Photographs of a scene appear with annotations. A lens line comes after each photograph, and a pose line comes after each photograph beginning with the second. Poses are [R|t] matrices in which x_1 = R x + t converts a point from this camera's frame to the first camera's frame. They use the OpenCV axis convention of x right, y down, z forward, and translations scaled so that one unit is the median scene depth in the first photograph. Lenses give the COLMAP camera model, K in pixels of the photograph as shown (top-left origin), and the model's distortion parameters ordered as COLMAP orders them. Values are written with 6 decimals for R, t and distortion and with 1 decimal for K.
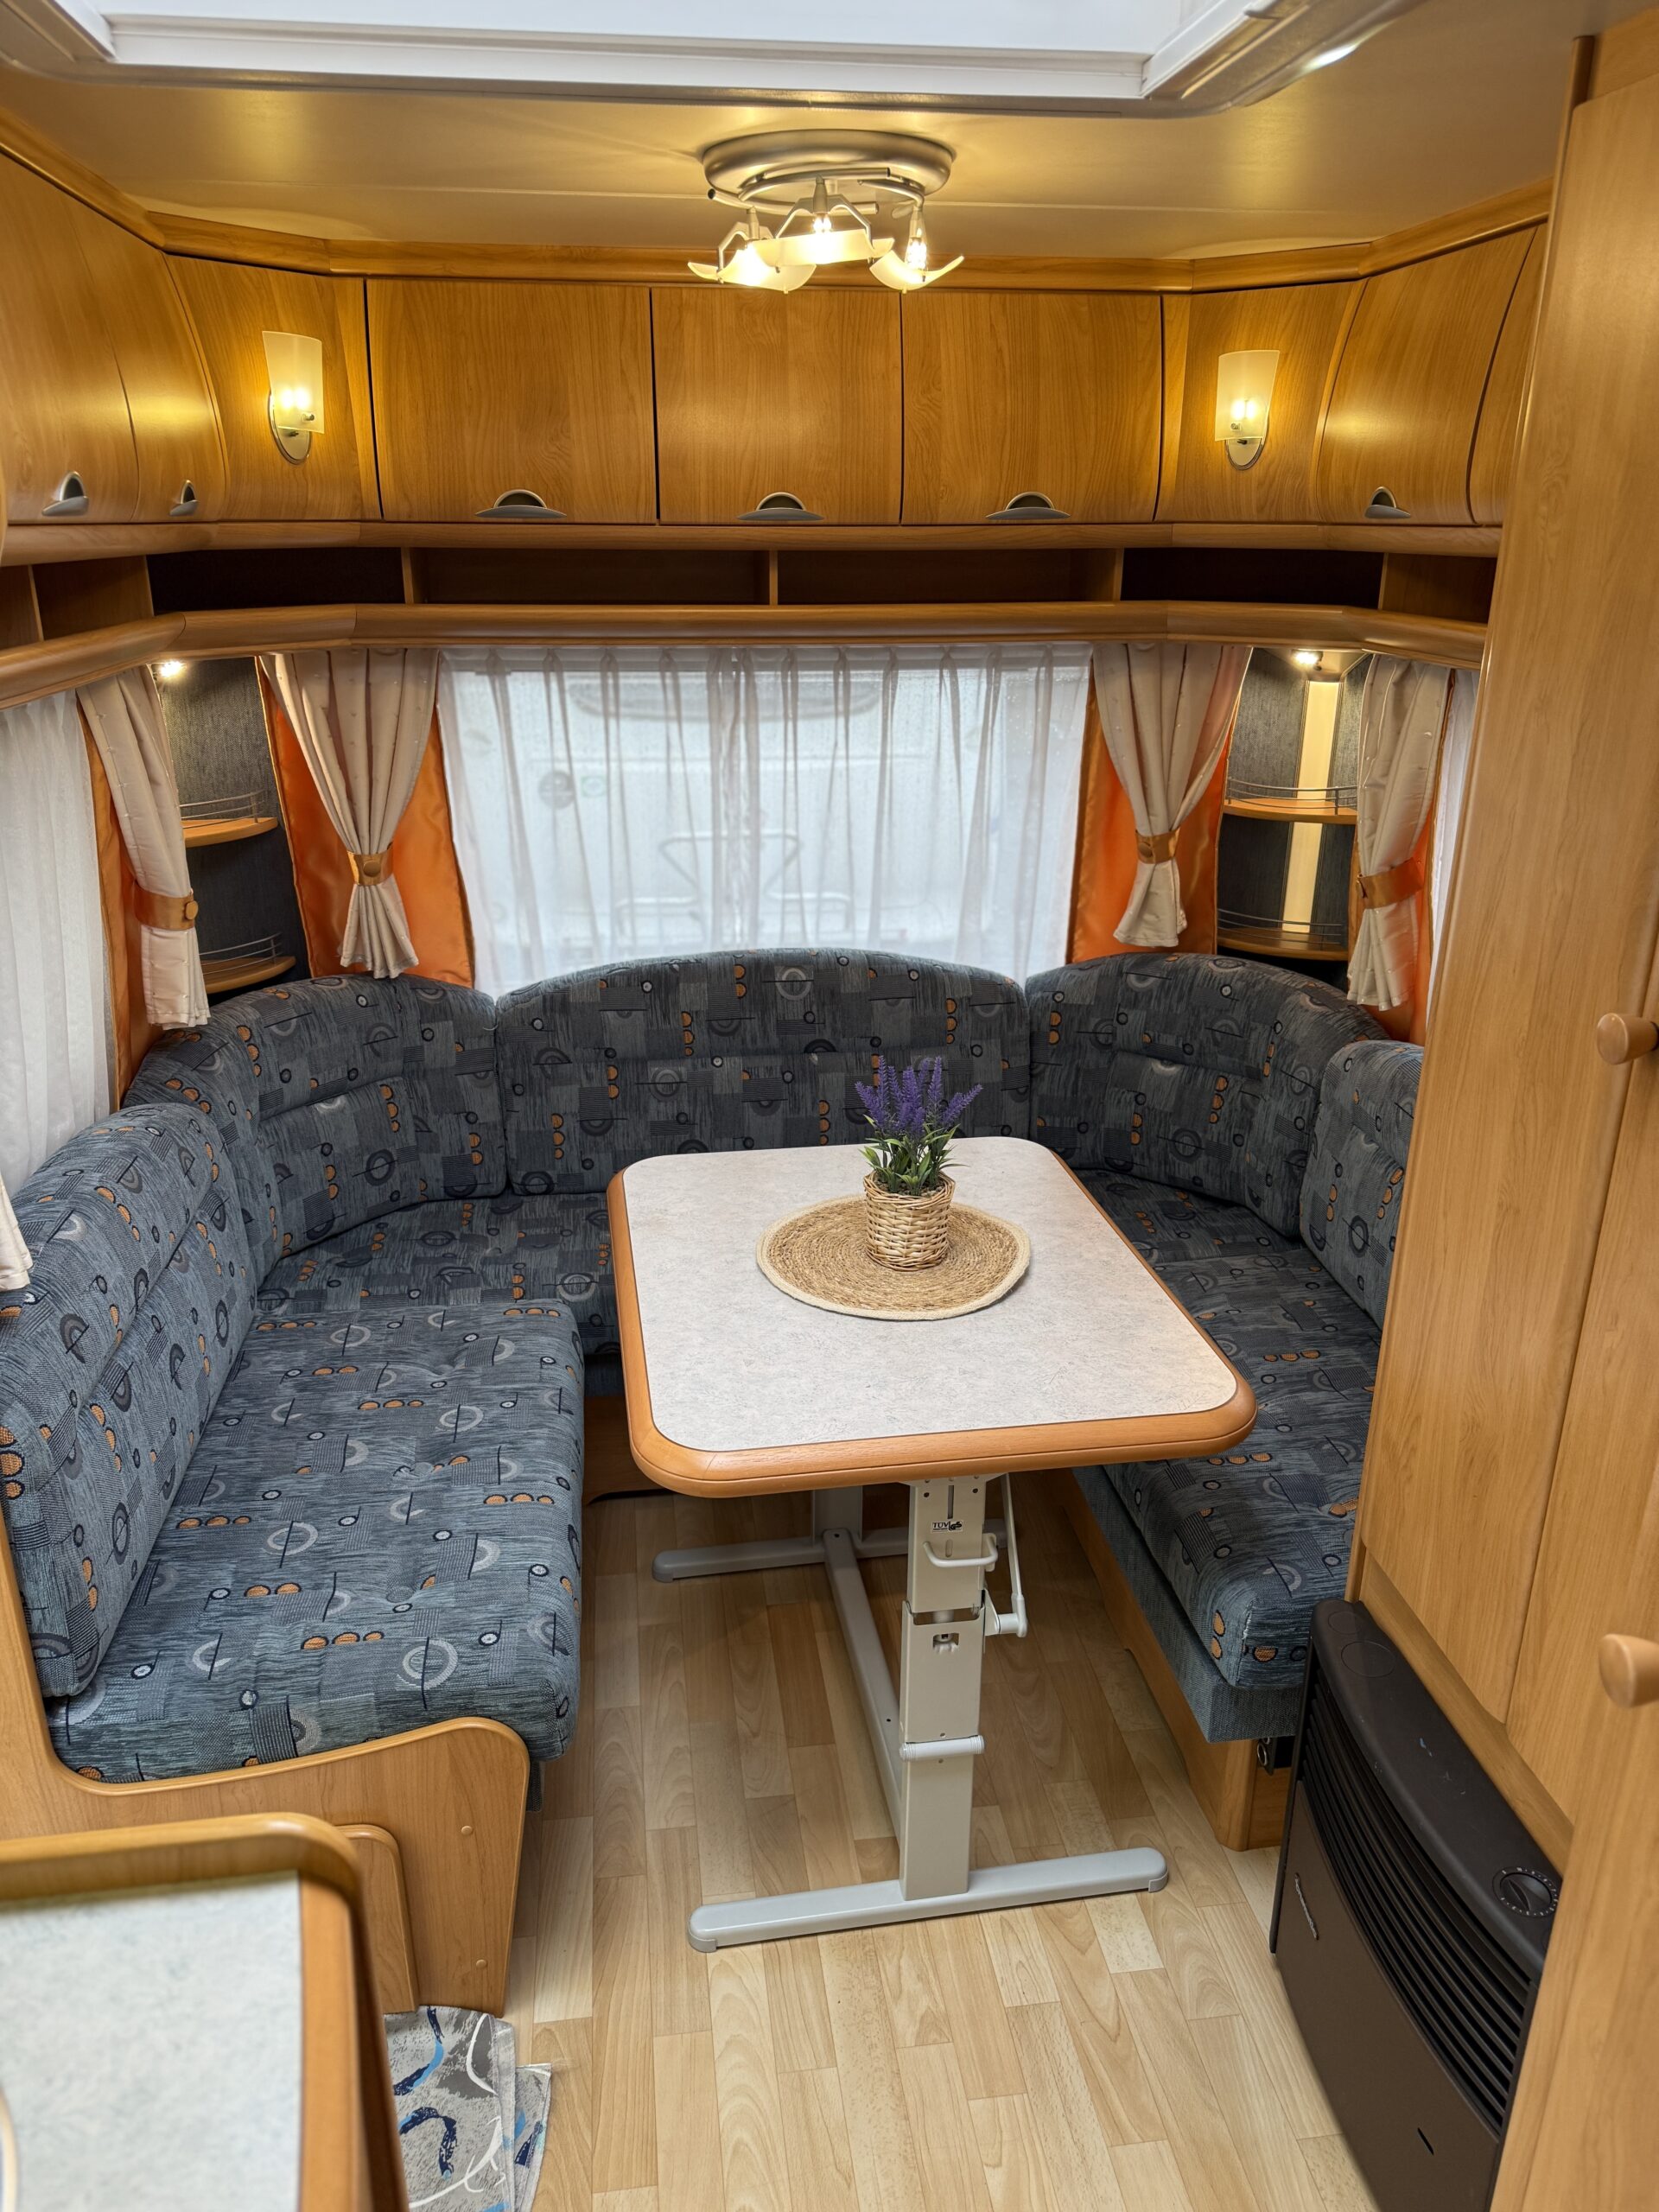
lens RADIAL K [[1553.3, 0, 824.0], [0, 1553.3, 1171.1], [0, 0, 1]] dist [0.063131, -0.092313]
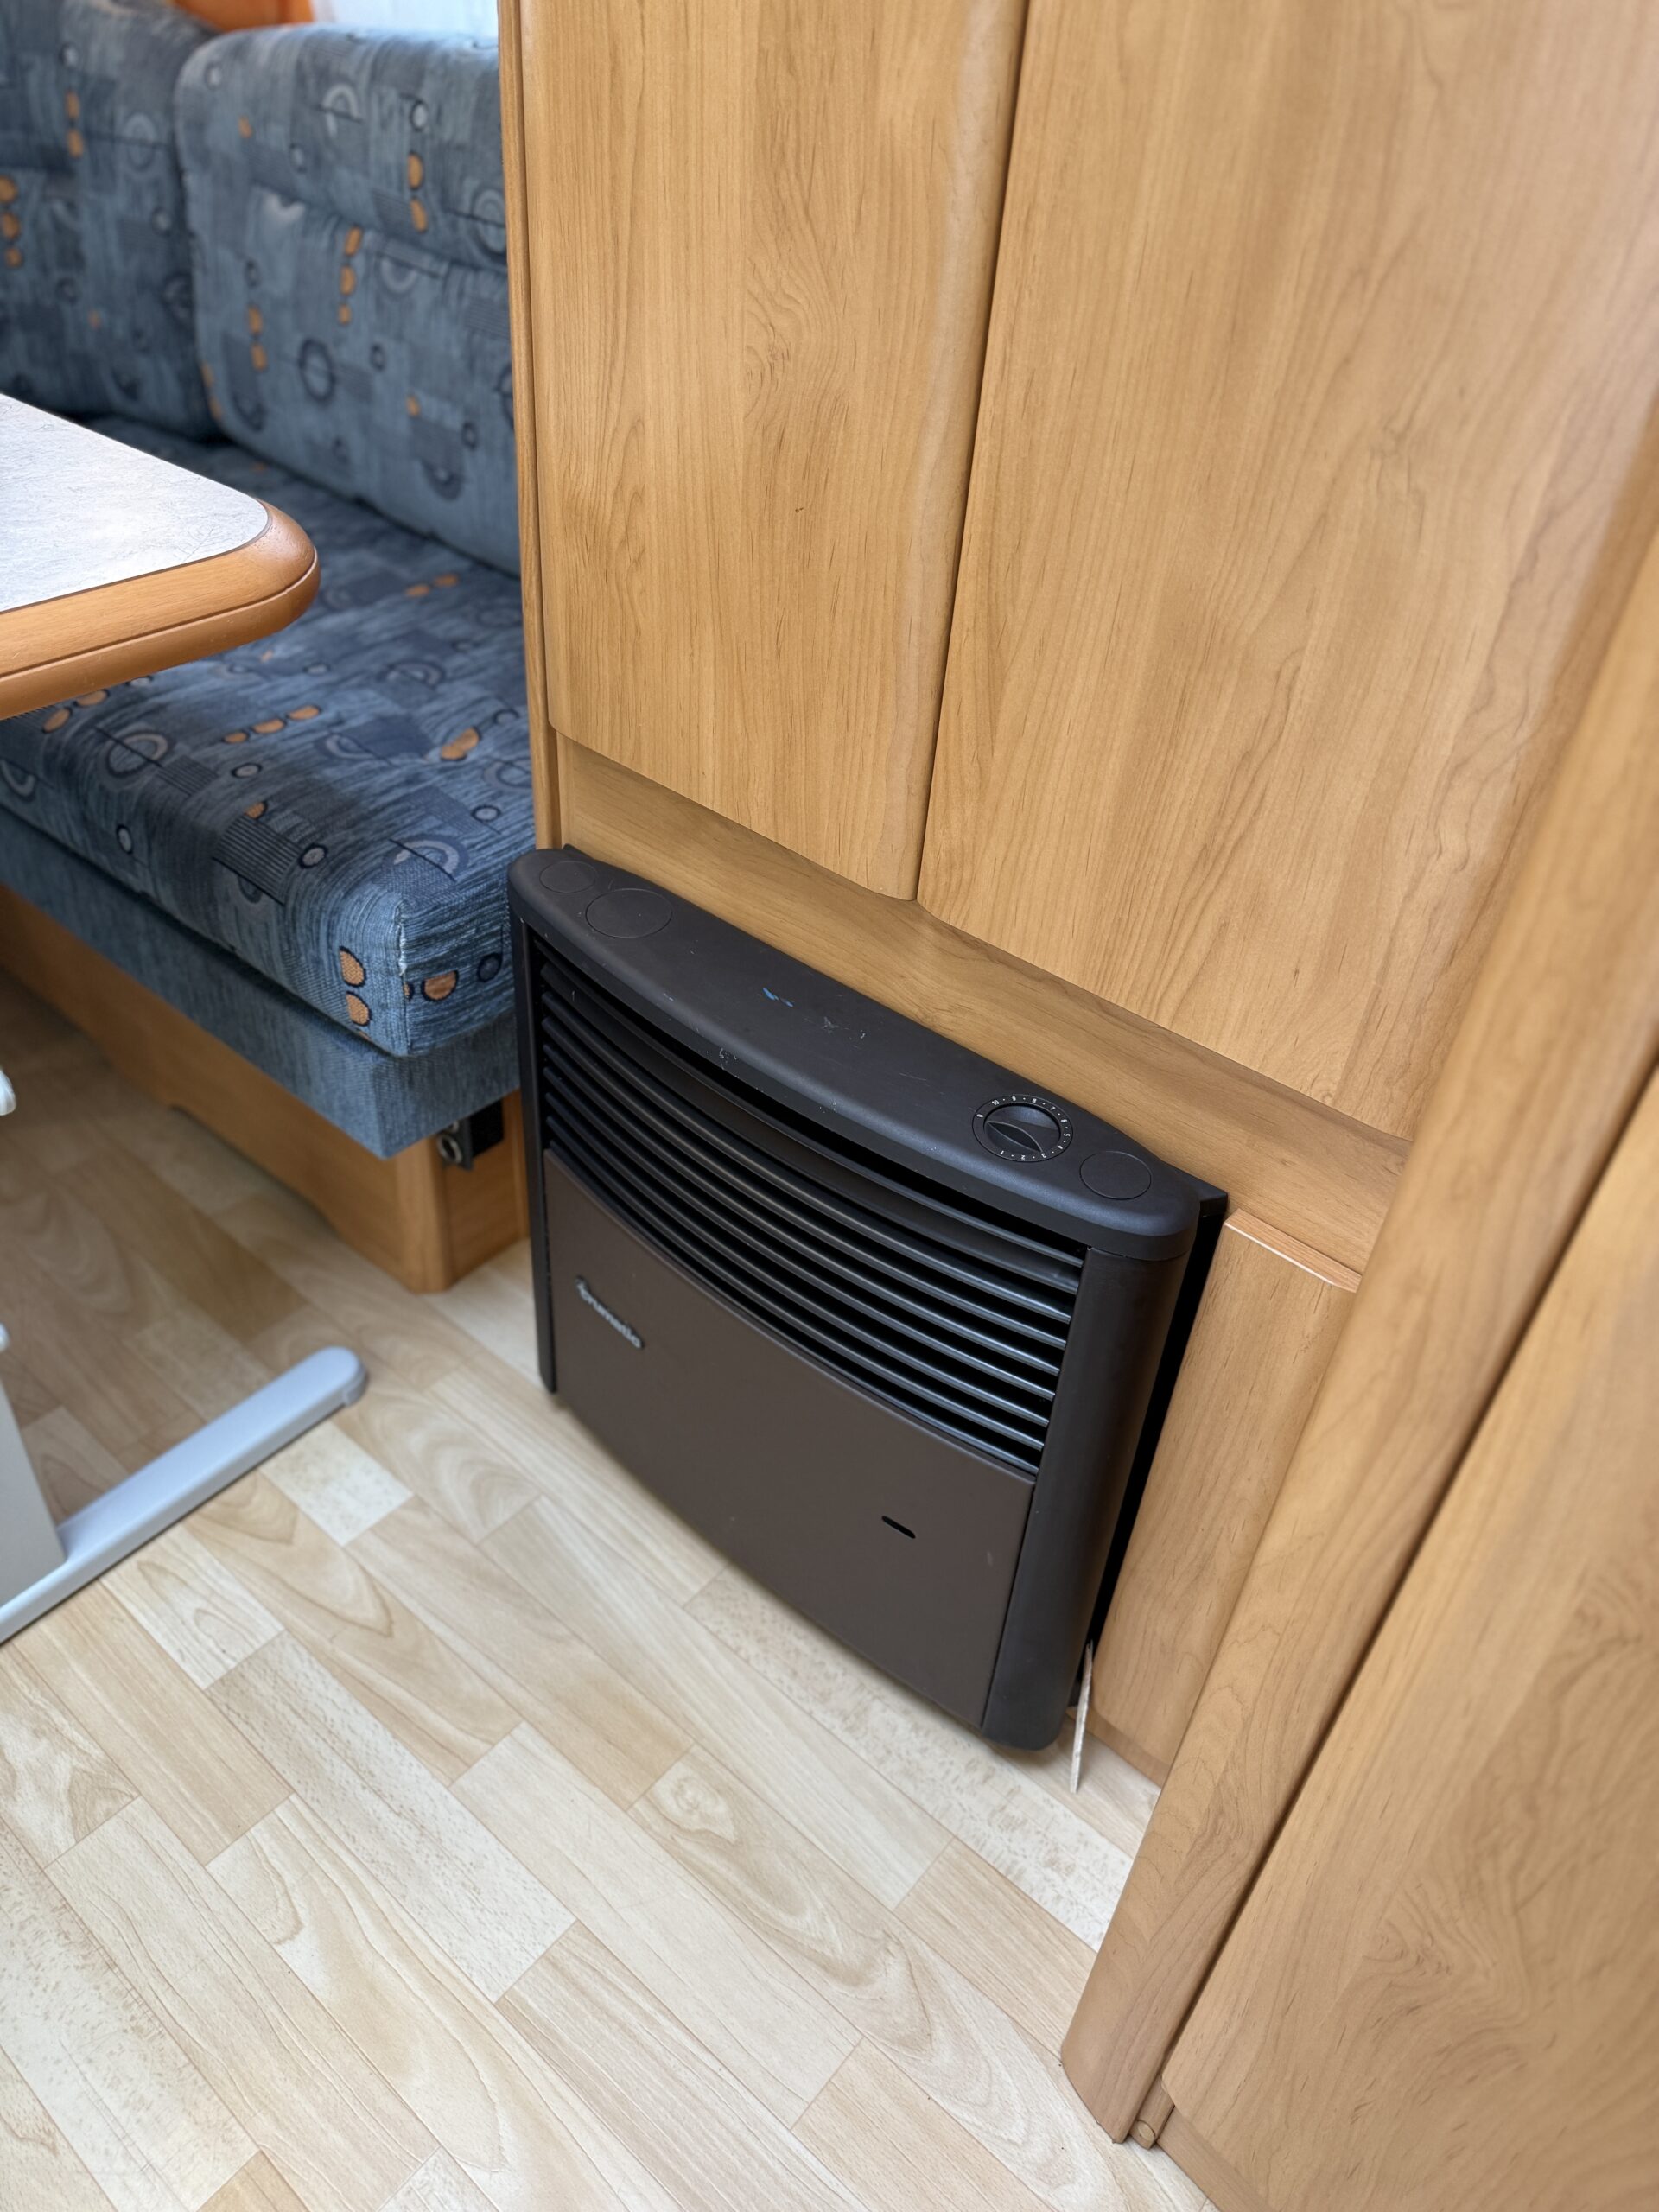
lens RADIAL K [[1553.3, 0, 844.1], [0, 1553.3, 1093.7], [0, 0, 1]] dist [0.063131, -0.092313]
pose [[0.736143, -0.364687, 0.570173, 0.033988], [0.182109, 0.918079, 0.352091, 0.145245], [-0.651866, -0.155356, 0.742250, 0.396697]]
